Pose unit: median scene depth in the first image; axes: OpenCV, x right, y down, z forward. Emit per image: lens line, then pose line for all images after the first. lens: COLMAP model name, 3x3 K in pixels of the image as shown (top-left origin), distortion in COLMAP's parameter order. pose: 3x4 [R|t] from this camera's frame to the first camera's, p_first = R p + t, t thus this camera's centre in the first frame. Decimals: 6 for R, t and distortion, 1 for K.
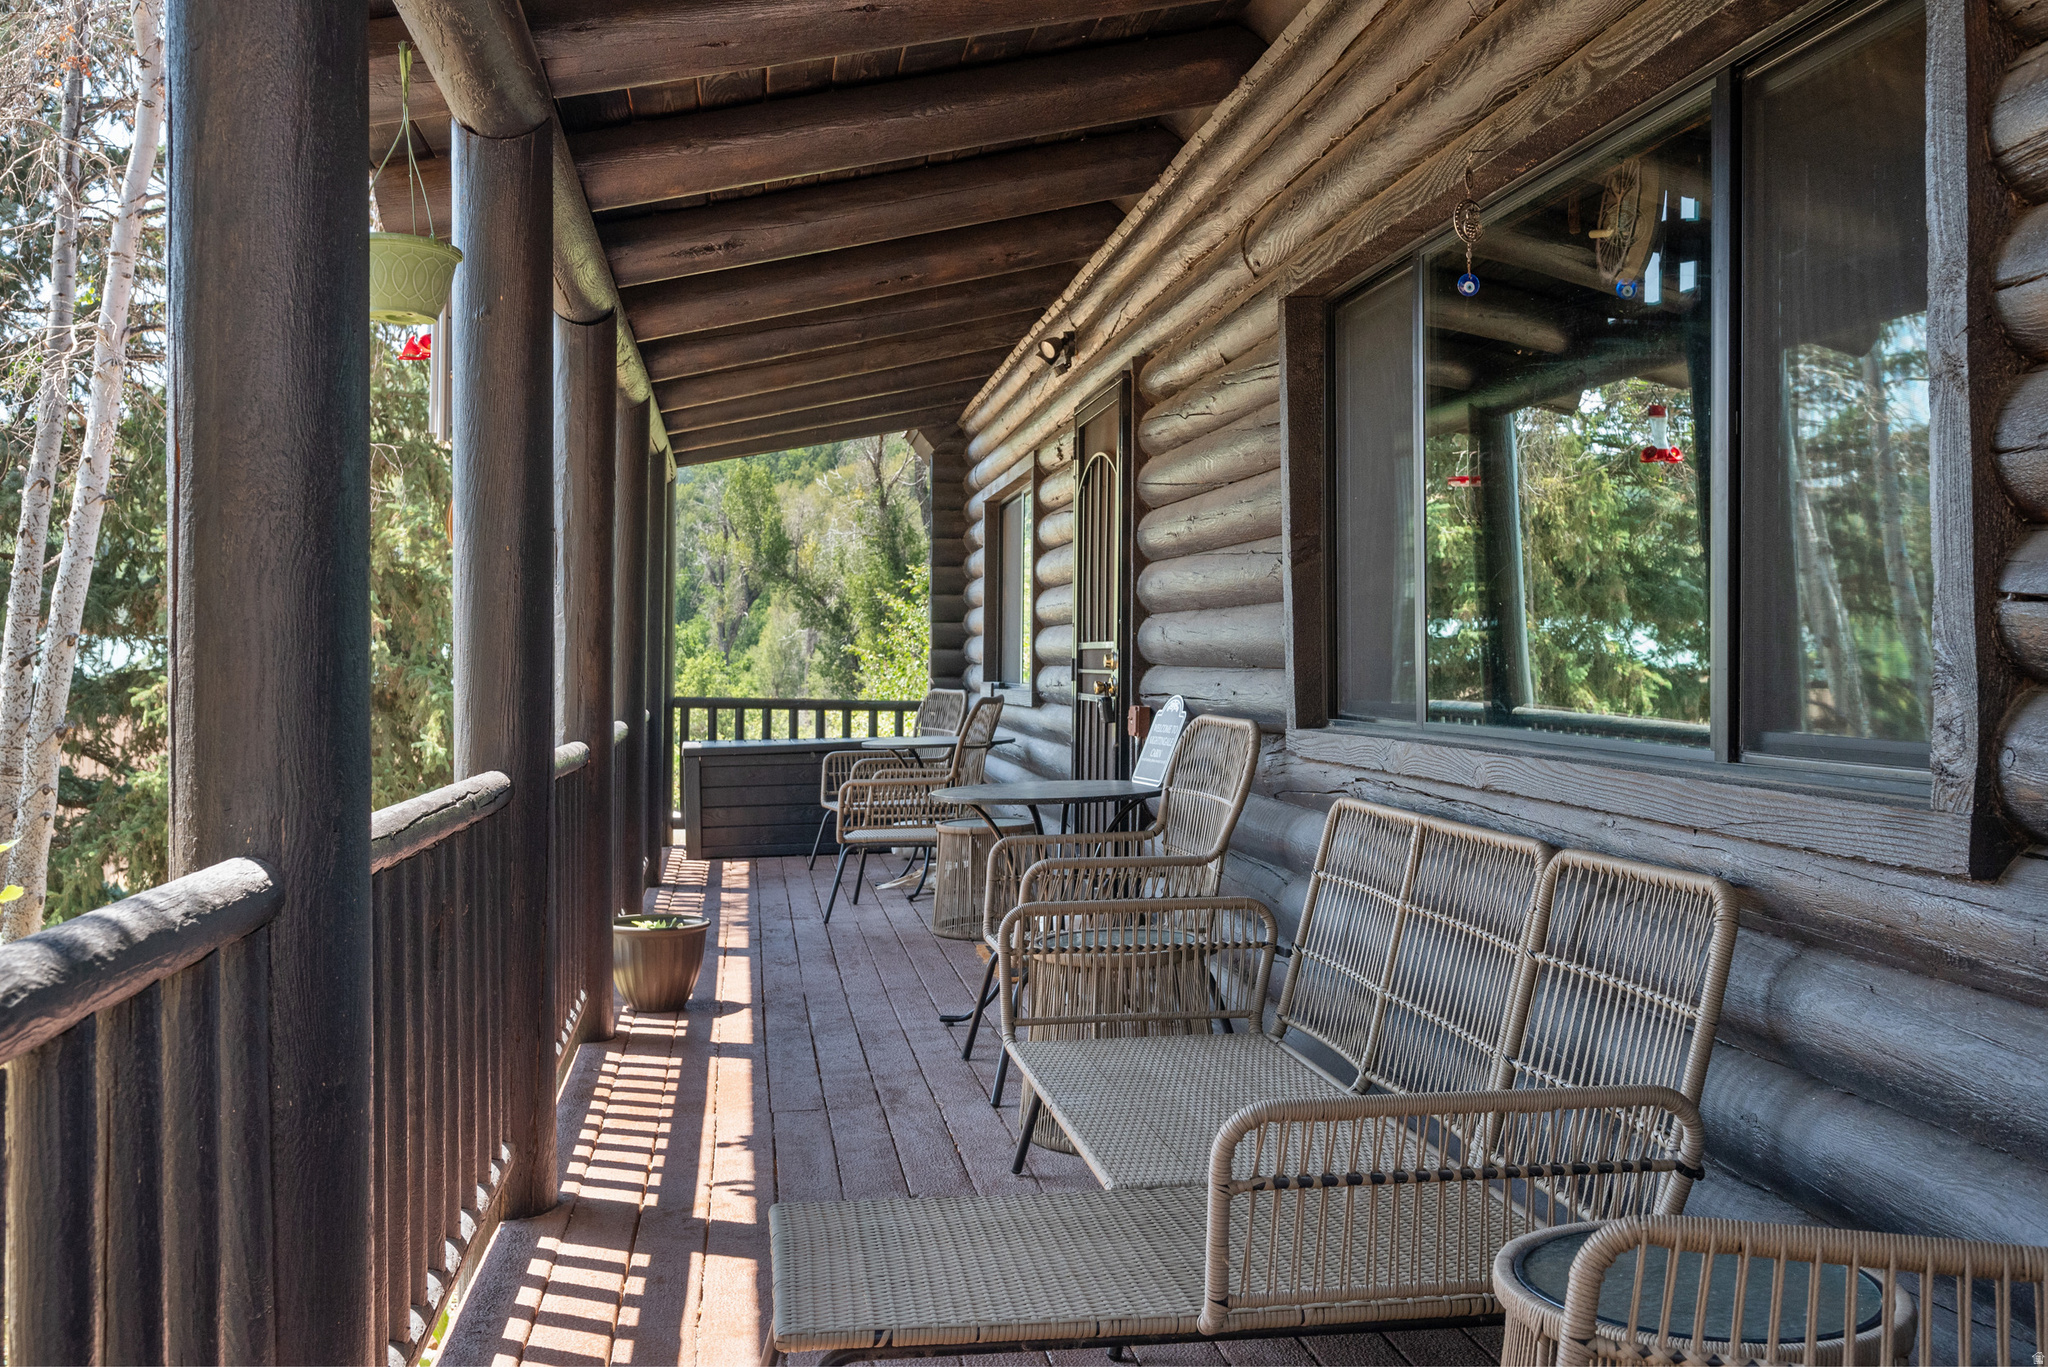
lens RADIAL K [[1770.6, 0, 1024.1], [0, 1770.6, 679.3], [0, 0, 1]] dist [0.000649, 0.000098]
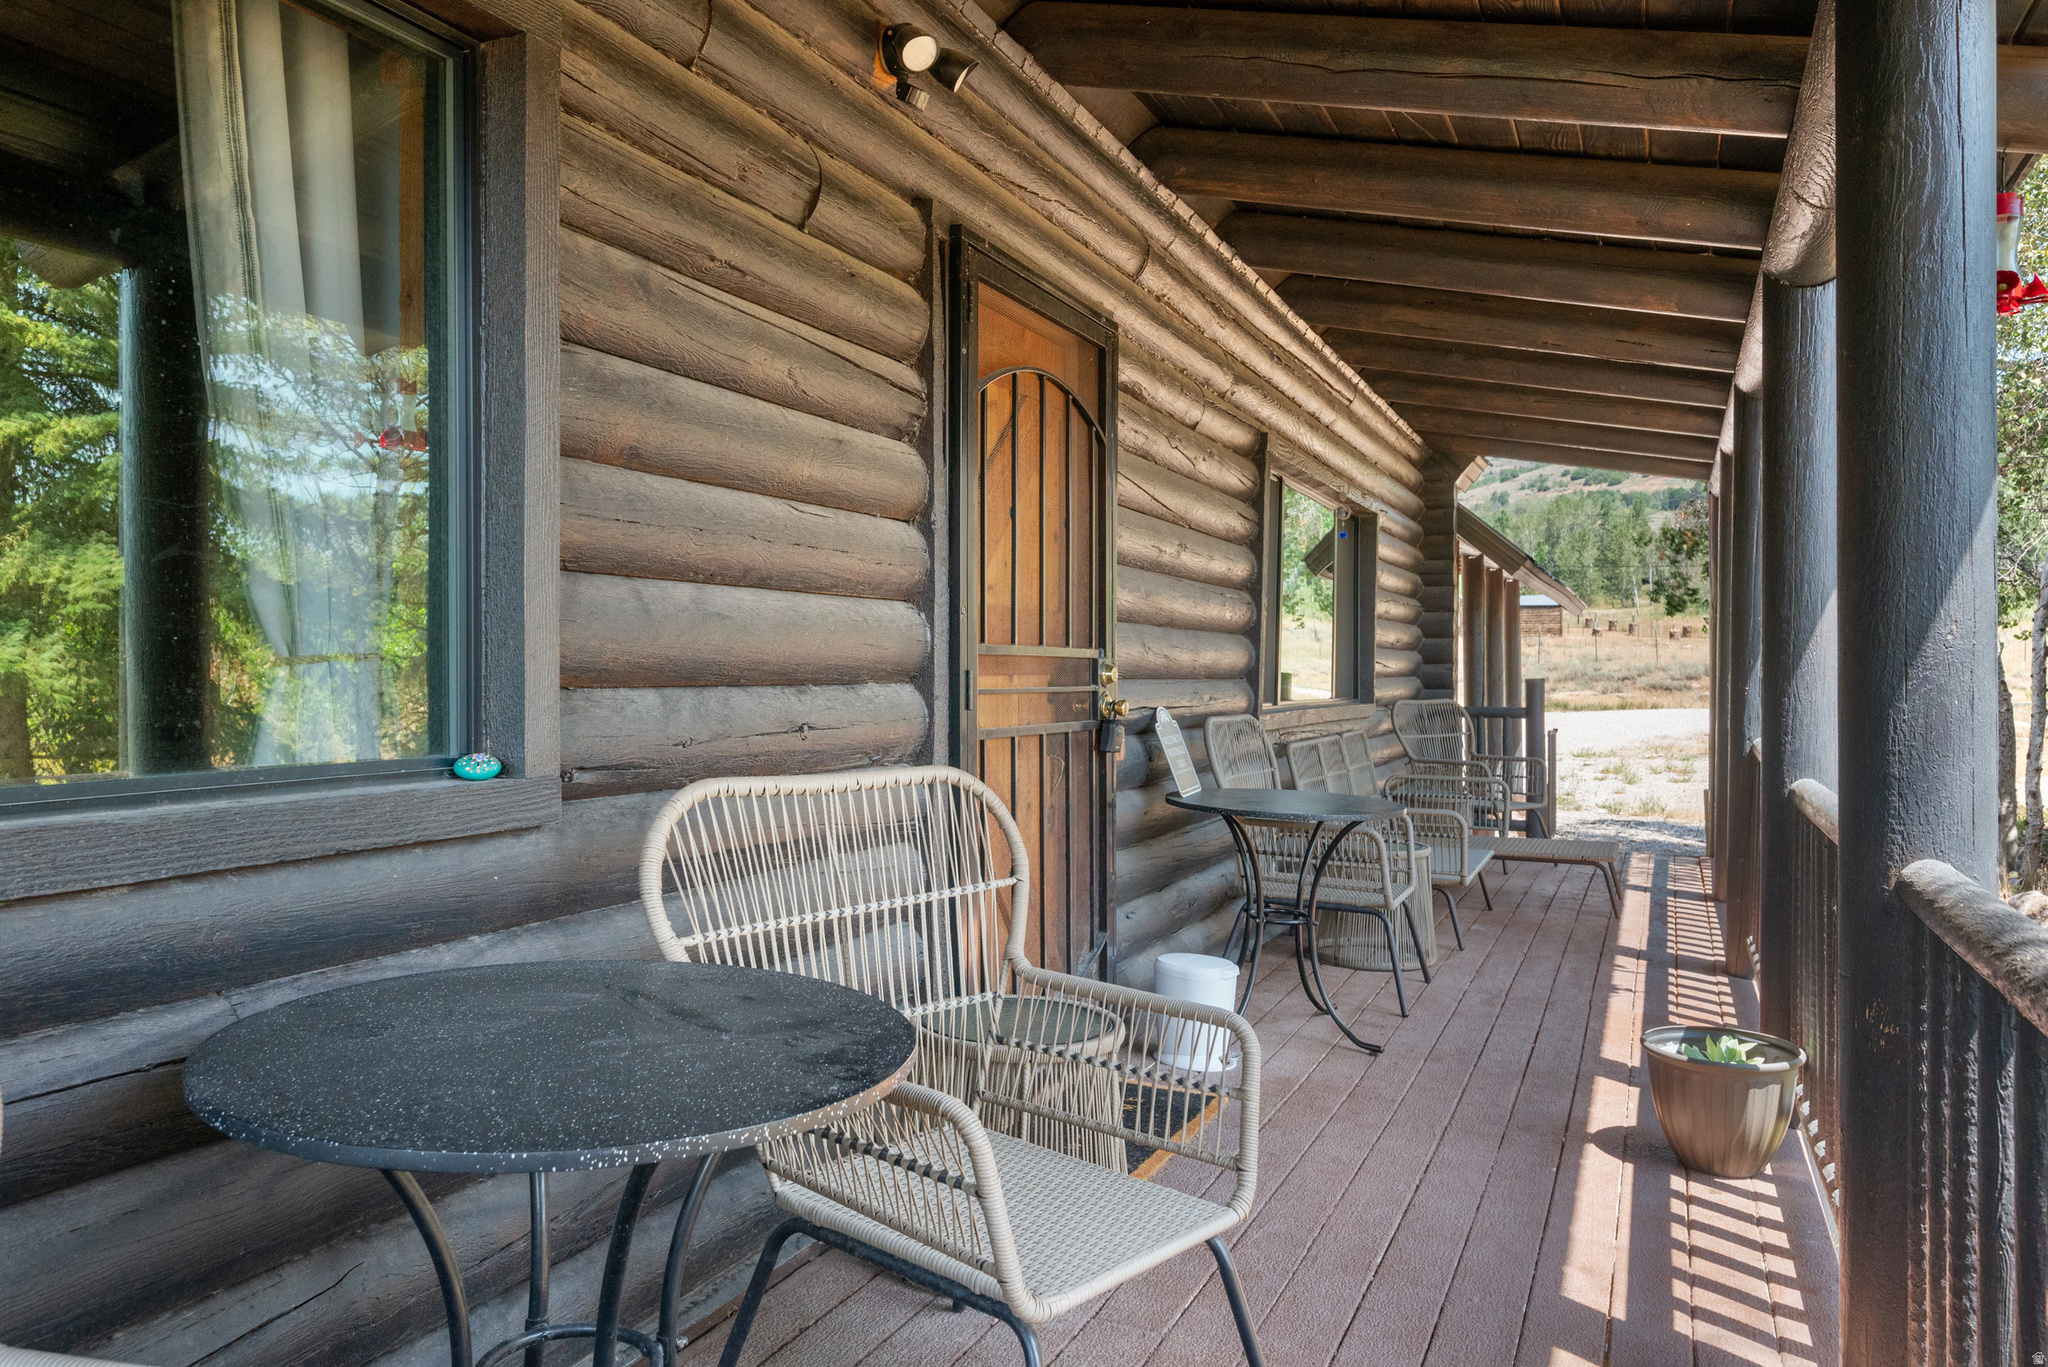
lens RADIAL K [[1417.3, 0, 1024.2], [0, 1417.3, 683.9], [0, 0, 1]] dist [-0.004704, -0.001563]
pose [[-0.827975, -0.138193, 0.543471, -0.303665], [-0.120157, 0.990370, 0.068772, -0.033815], [-0.547741, -0.008360, -0.836606, 1.929233]]
